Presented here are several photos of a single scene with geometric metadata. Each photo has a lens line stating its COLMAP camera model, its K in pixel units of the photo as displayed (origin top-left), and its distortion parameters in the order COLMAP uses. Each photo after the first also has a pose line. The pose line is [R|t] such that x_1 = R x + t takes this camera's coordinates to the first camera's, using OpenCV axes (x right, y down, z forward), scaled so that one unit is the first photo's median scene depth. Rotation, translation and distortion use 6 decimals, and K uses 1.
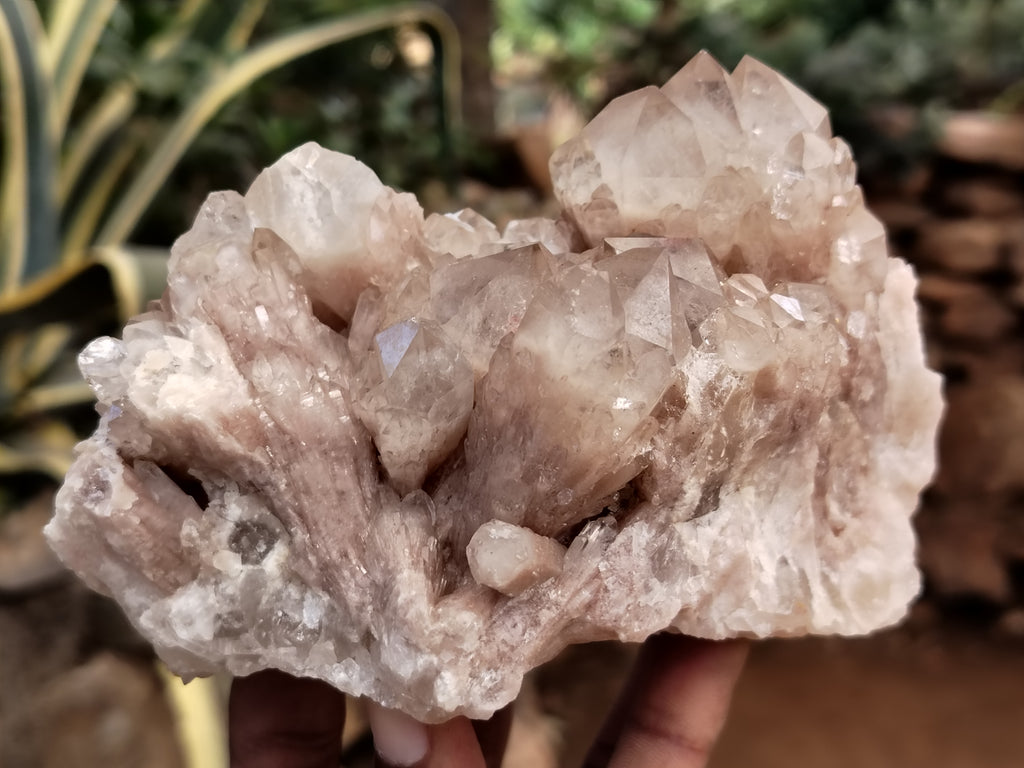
lens RADIAL K [[1472.0, 0, 512.0], [0, 1472.0, 384.0], [0, 0, 1]] dist [0.231230, -1.092270]
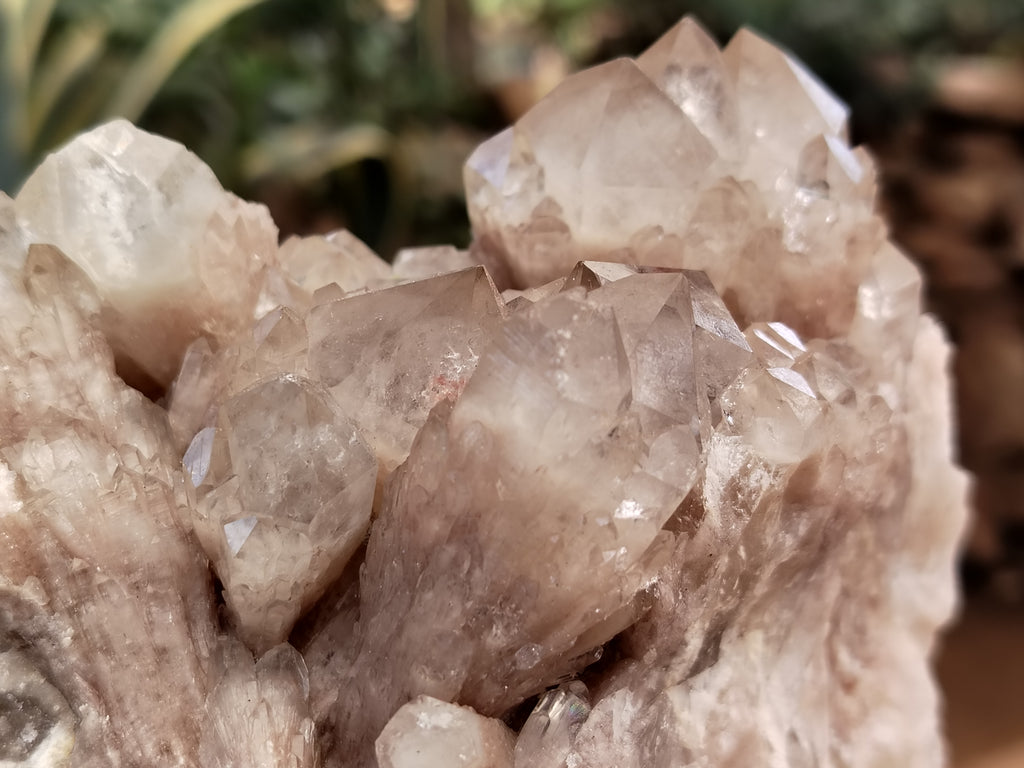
lens RADIAL K [[1449.7, 0, 512.0], [0, 1449.7, 384.0], [0, 0, 1]] dist [0.195774, -1.055686]
pose [[0.985149, 0.017670, 0.170788, -0.075591], [-0.005237, 0.997320, -0.072973, 0.004294], [-0.171620, 0.070995, 0.982602, 0.343951]]
